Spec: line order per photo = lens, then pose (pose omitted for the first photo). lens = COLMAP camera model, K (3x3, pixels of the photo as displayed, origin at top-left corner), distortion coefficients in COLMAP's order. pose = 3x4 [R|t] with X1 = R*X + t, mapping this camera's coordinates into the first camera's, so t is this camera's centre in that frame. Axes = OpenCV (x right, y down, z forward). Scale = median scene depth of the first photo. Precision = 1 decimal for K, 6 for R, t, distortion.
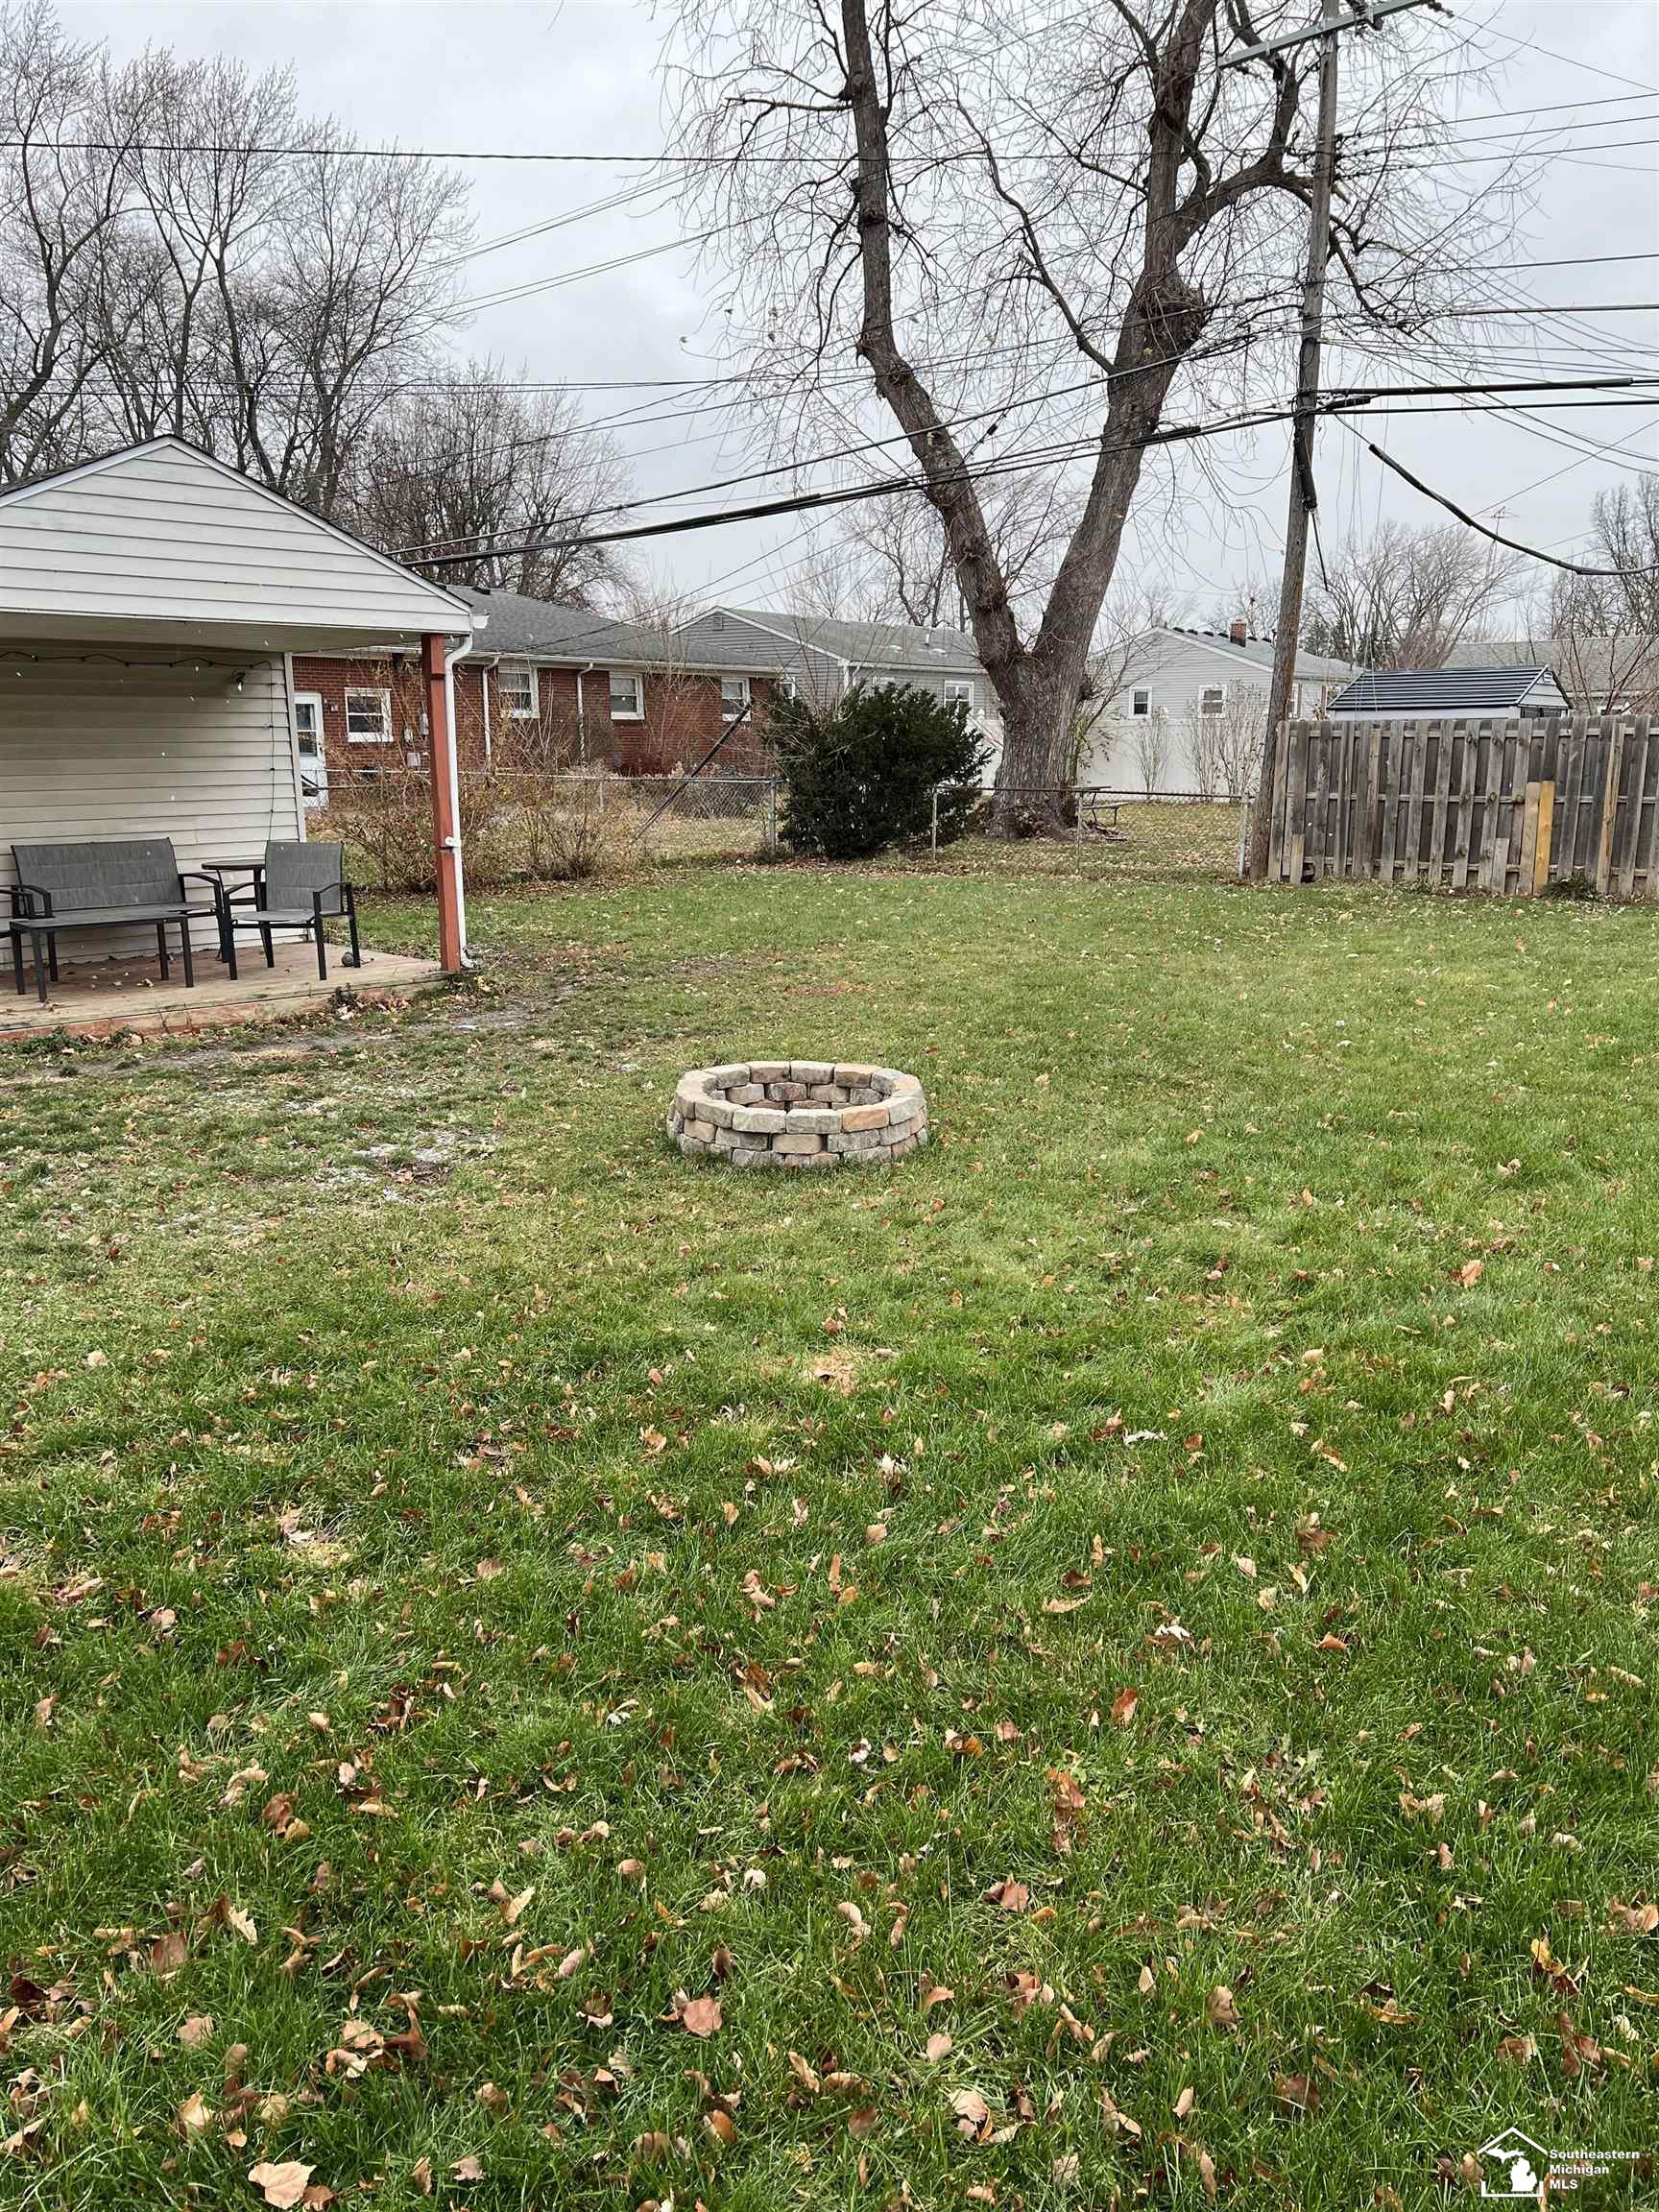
lens RADIAL K [[1679.4, 0, 830.8], [0, 1679.4, 1108.5], [0, 0, 1]] dist [0.051607, -0.054874]
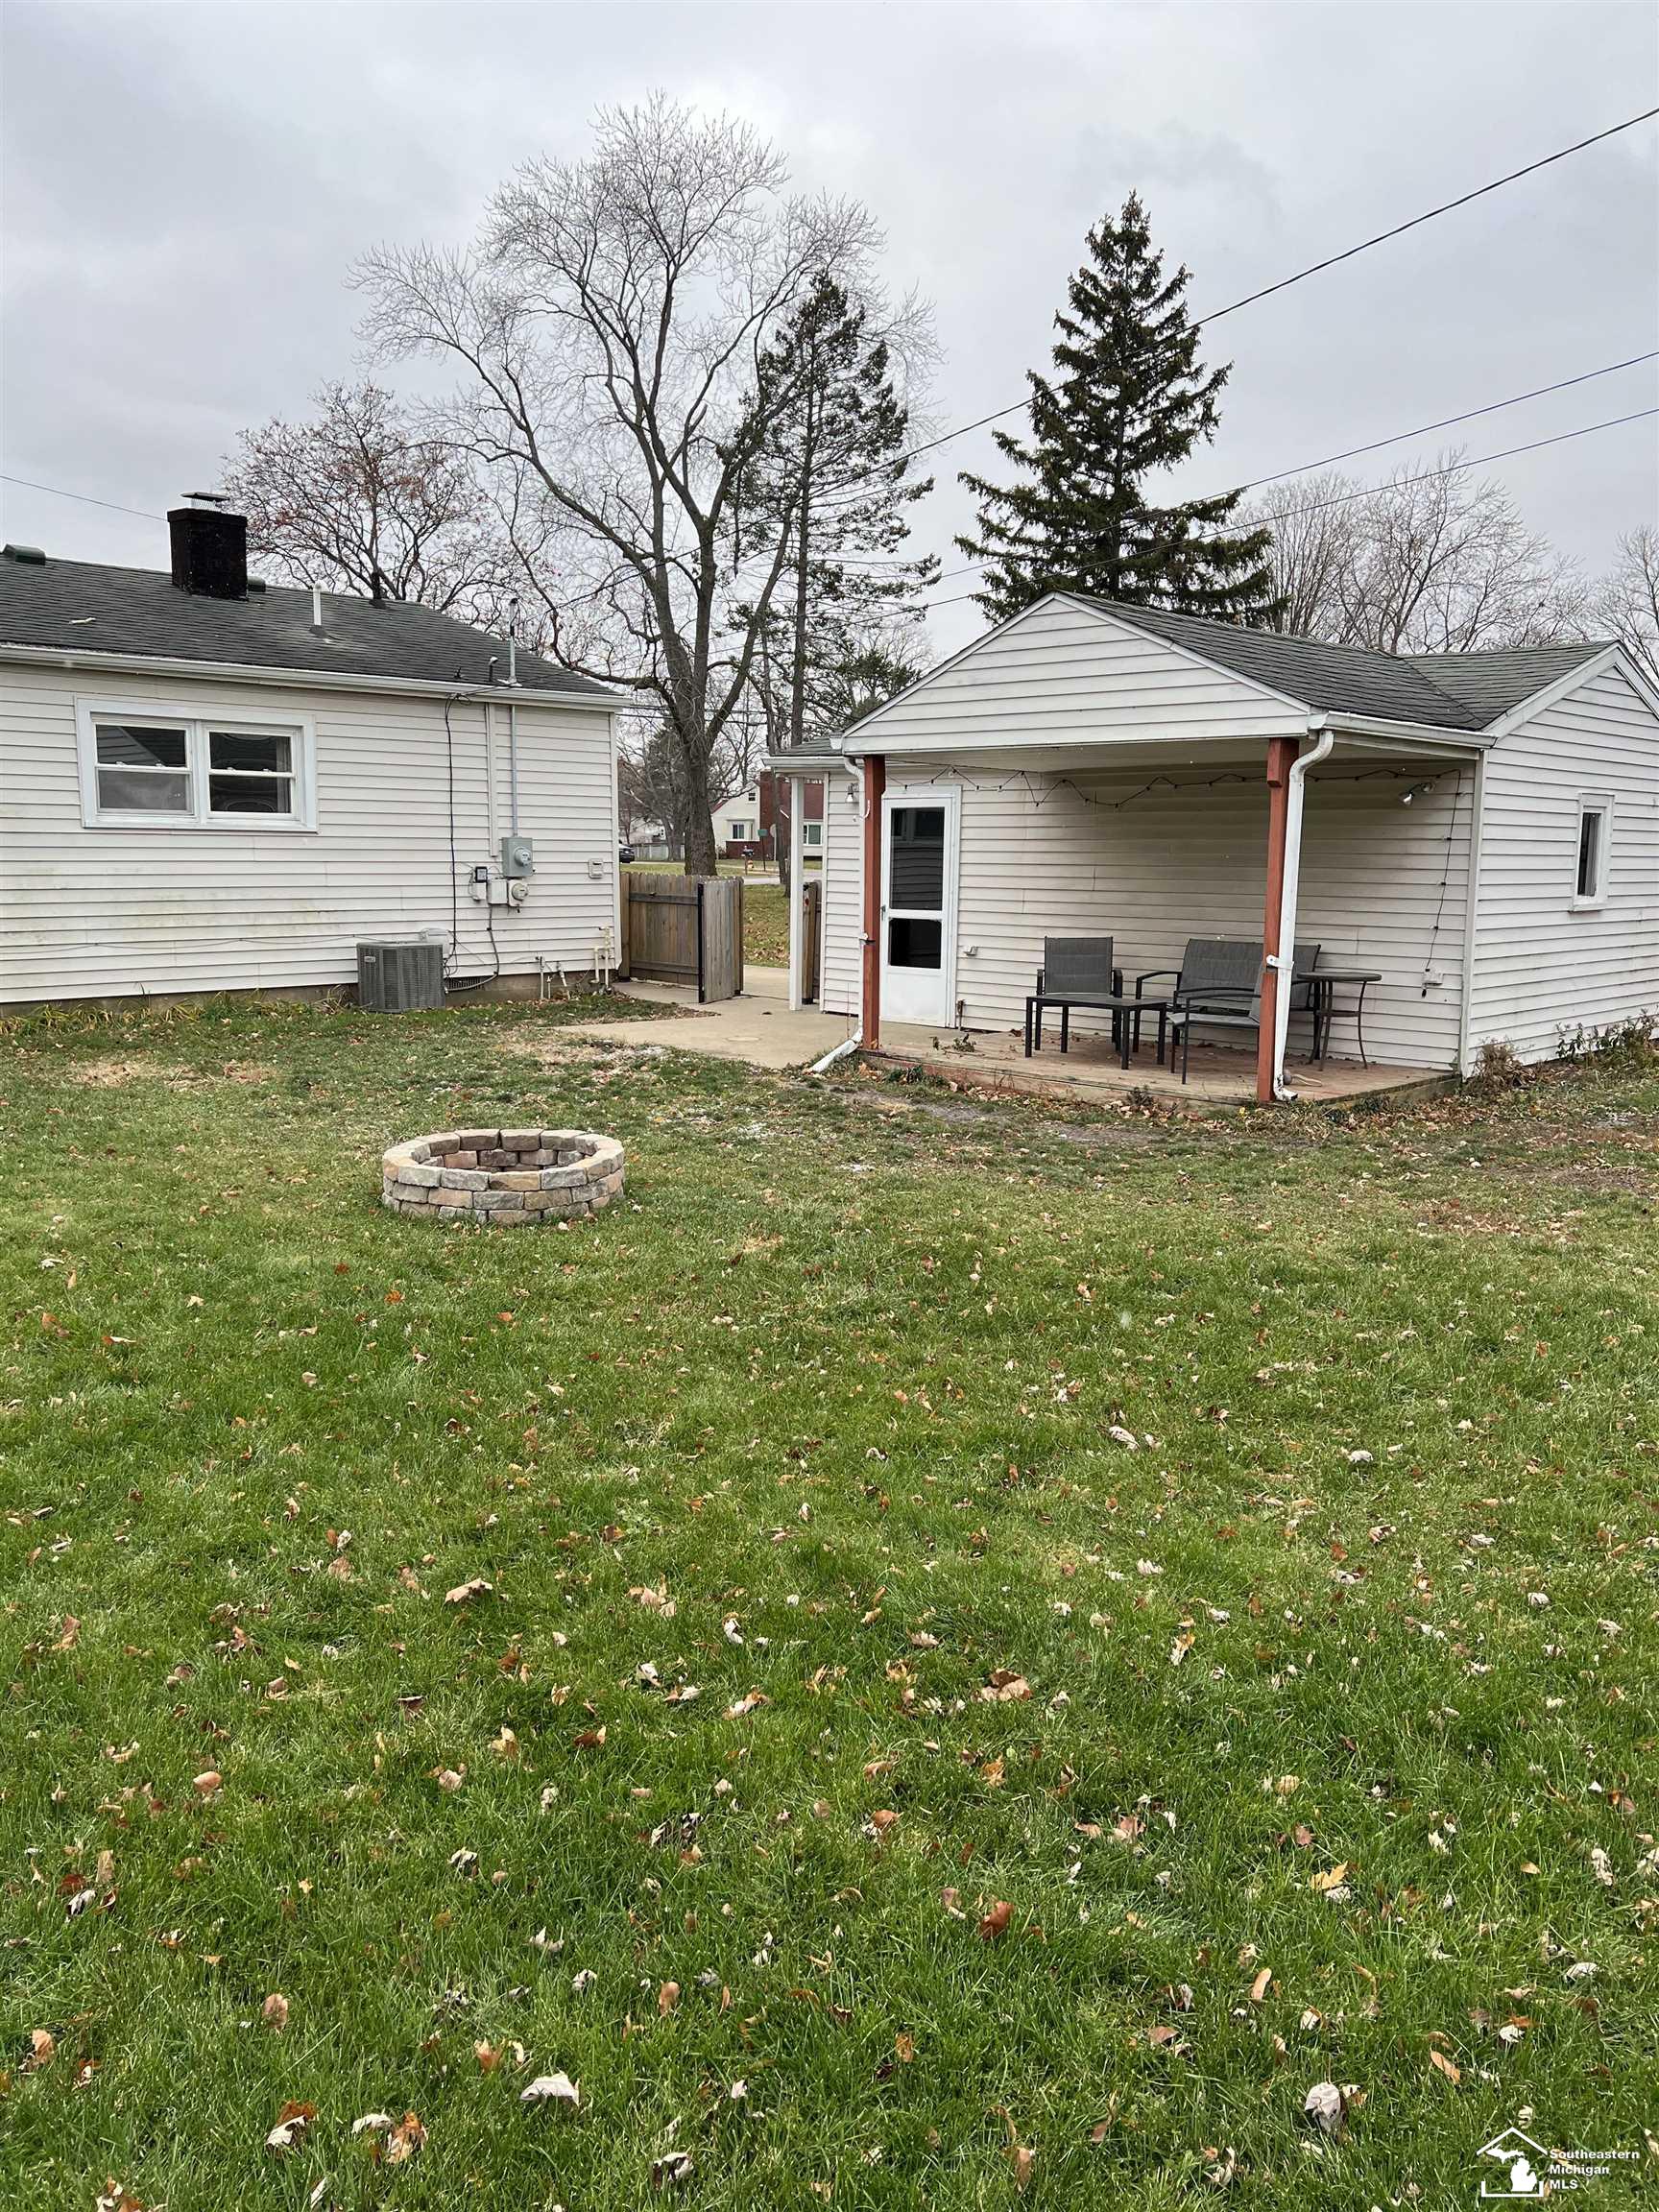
lens RADIAL K [[1679.4, 0, 830.9], [0, 1679.4, 1105.0], [0, 0, 1]] dist [0.051607, -0.054874]
pose [[0.011302, 0.155199, -0.987819, 0.693299], [-0.227533, 0.962366, 0.148596, -0.165009], [0.973705, 0.223082, 0.046190, 0.746131]]
